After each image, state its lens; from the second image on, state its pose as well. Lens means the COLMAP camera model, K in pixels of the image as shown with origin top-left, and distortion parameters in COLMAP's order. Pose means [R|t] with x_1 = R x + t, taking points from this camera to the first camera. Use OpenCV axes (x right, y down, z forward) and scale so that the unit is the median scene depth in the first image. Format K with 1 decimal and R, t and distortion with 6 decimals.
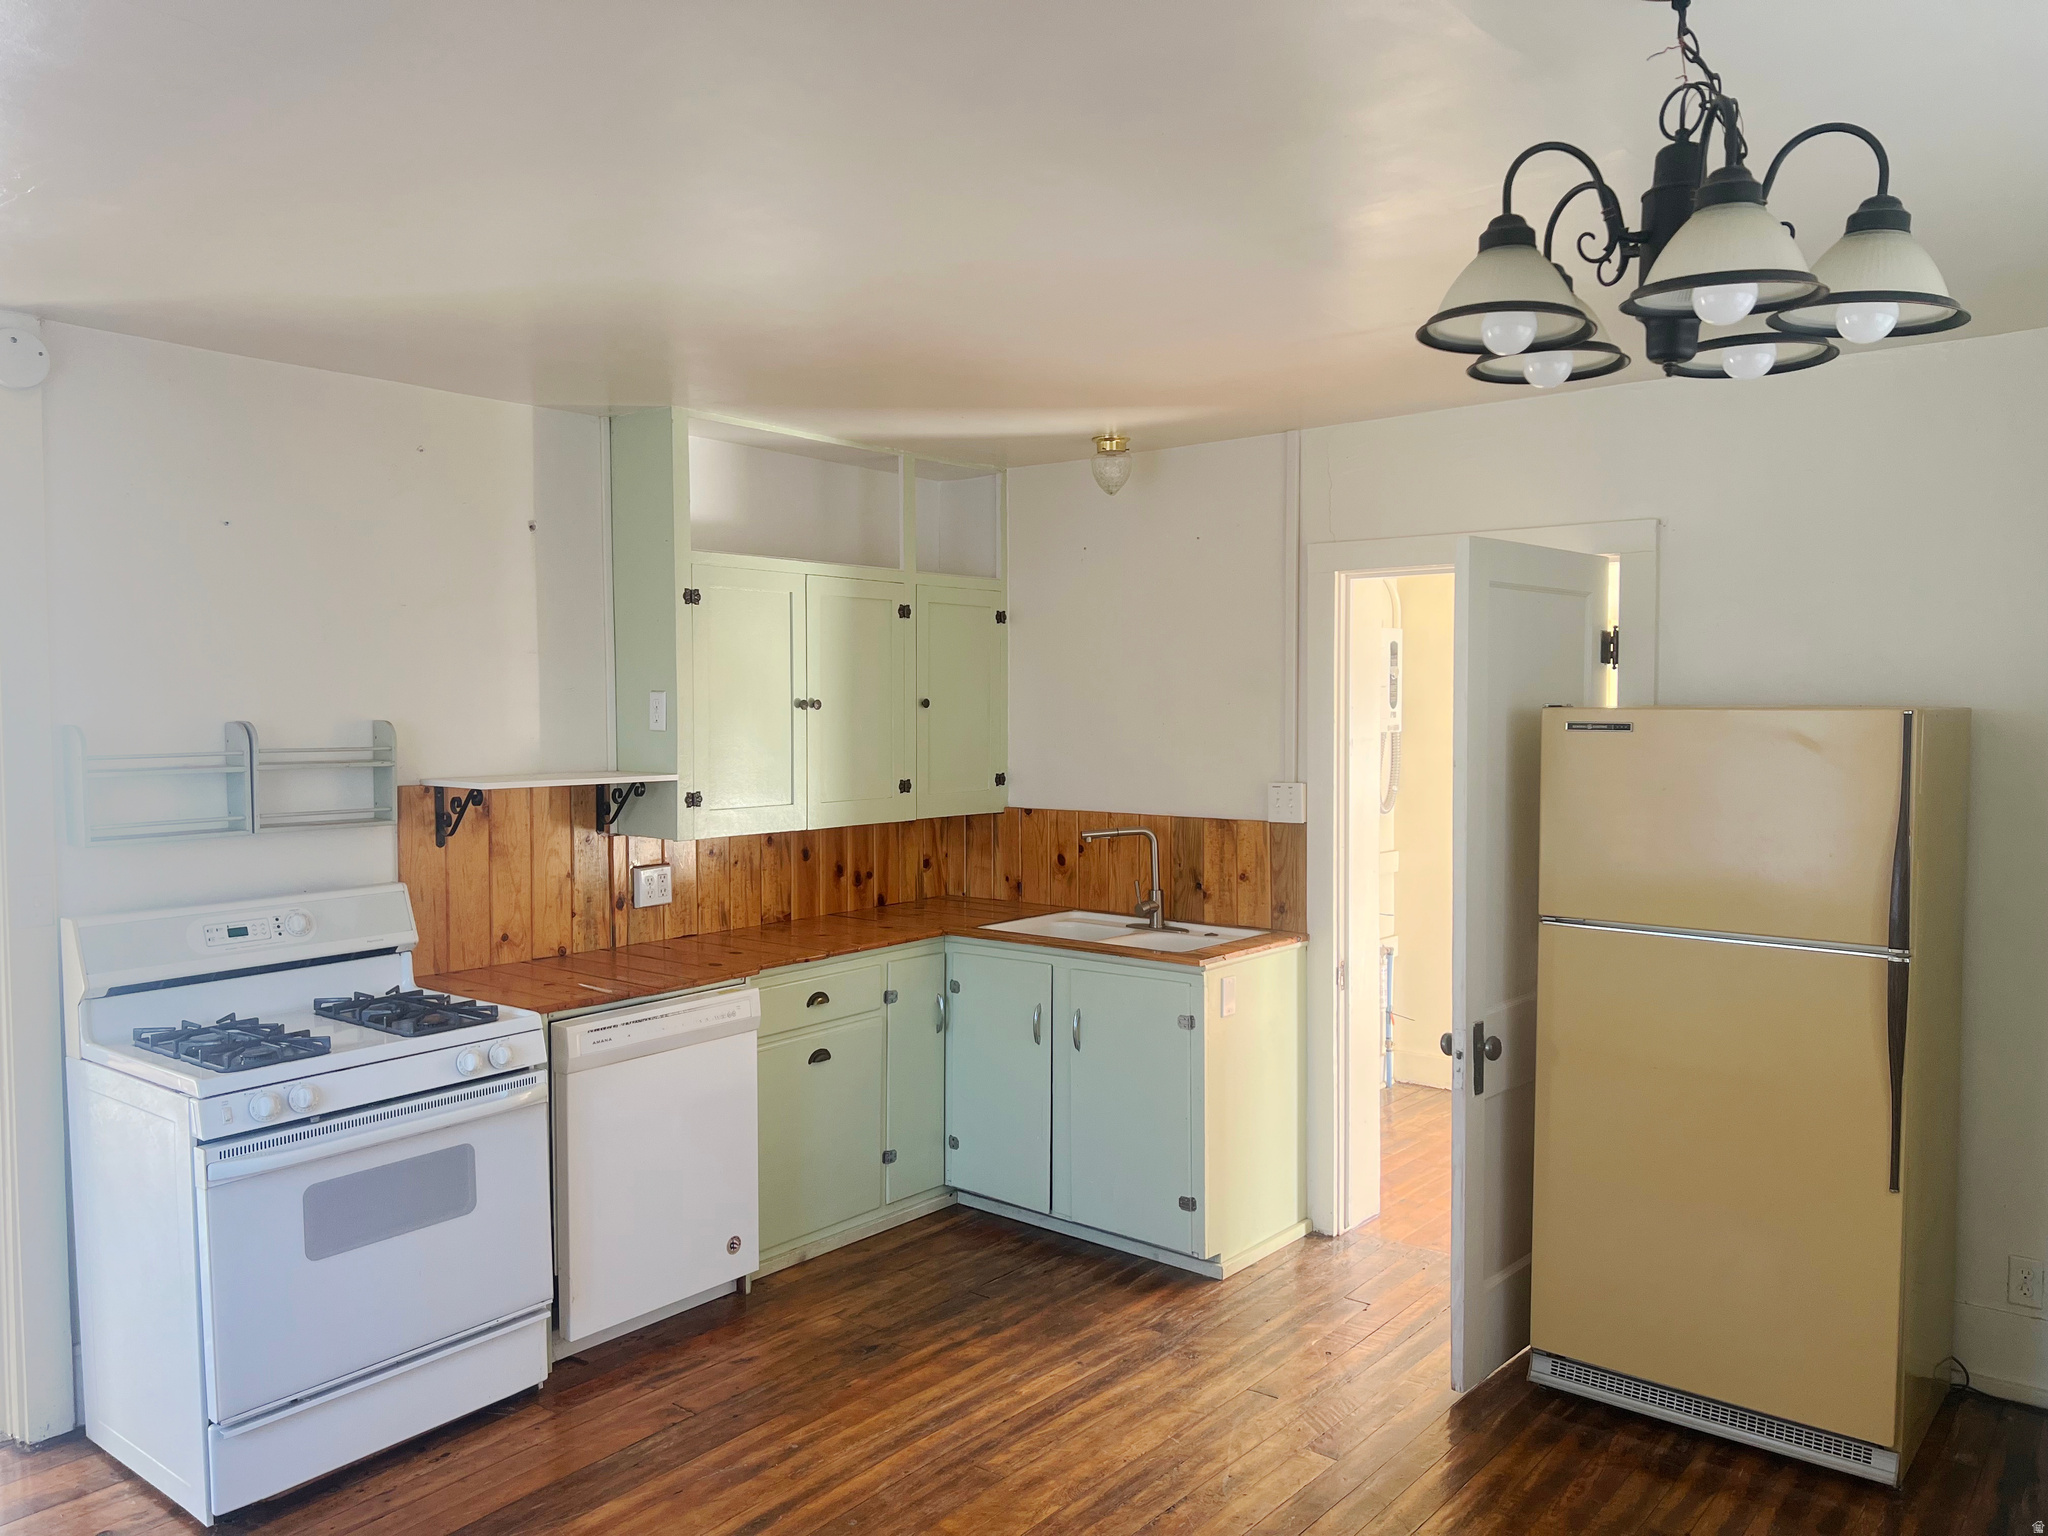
lens RADIAL K [[1514.6, 0, 1029.6], [0, 1514.6, 763.3], [0, 0, 1]] dist [0.067554, -0.067128]
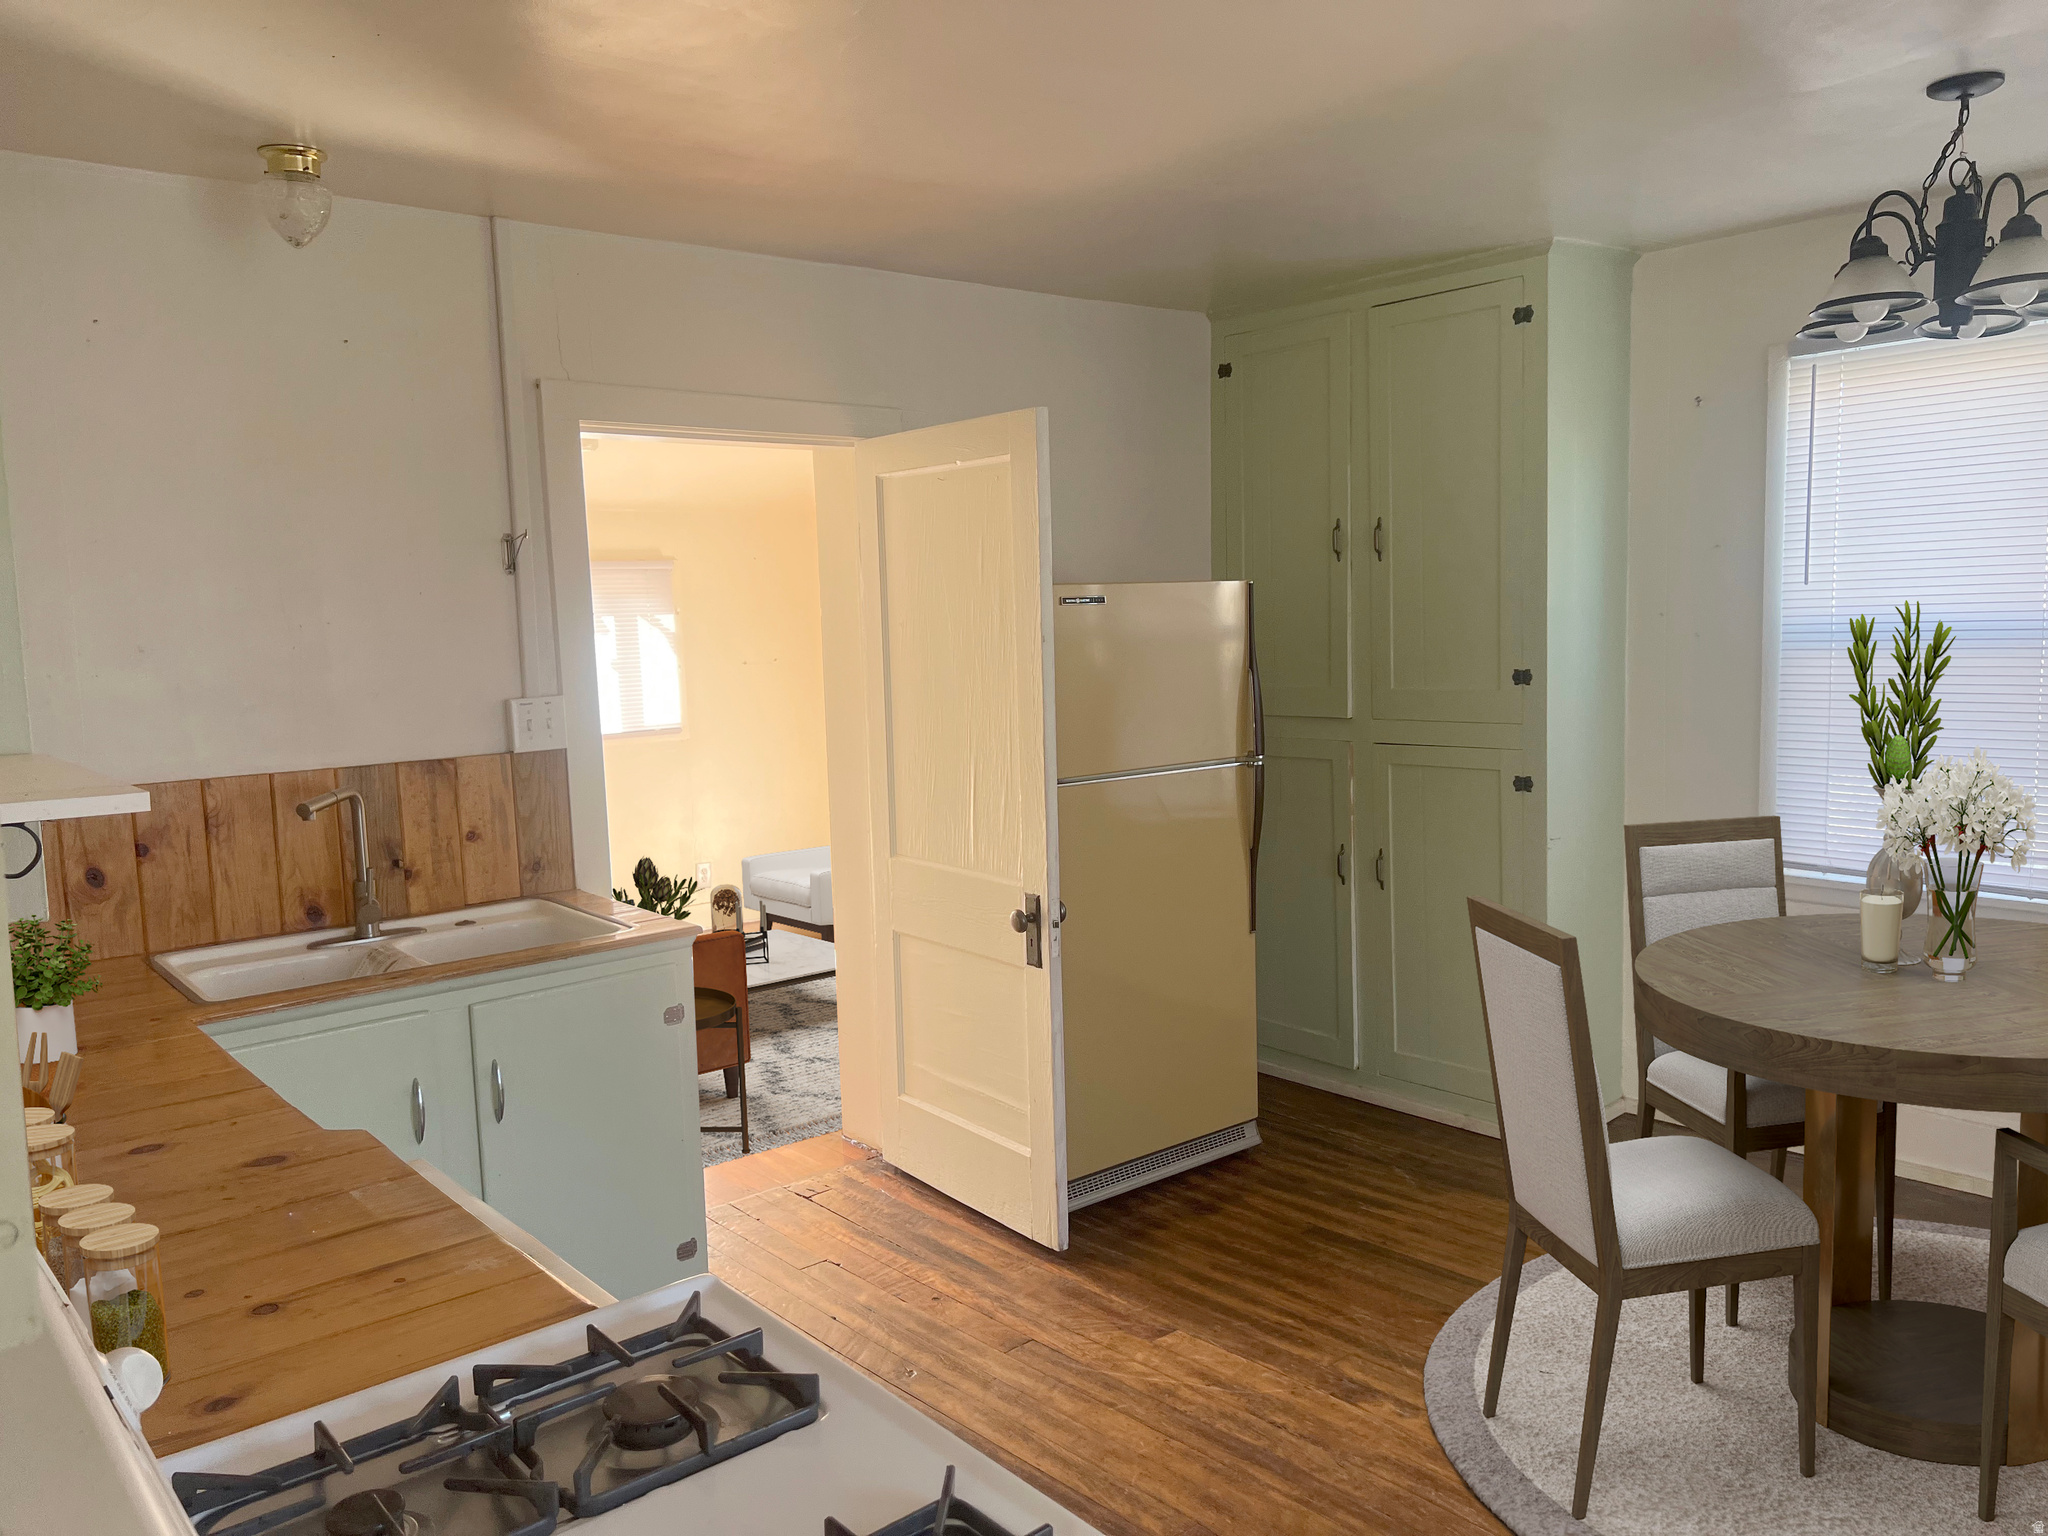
lens RADIAL K [[1514.6, 0, 1029.6], [0, 1514.6, 763.3], [0, 0, 1]] dist [0.067554, -0.067128]
pose [[0.196648, -0.103086, 0.975040, -0.510263], [0.070182, 0.993387, 0.090872, -0.006648], [-0.977959, 0.050560, 0.202582, 0.592632]]
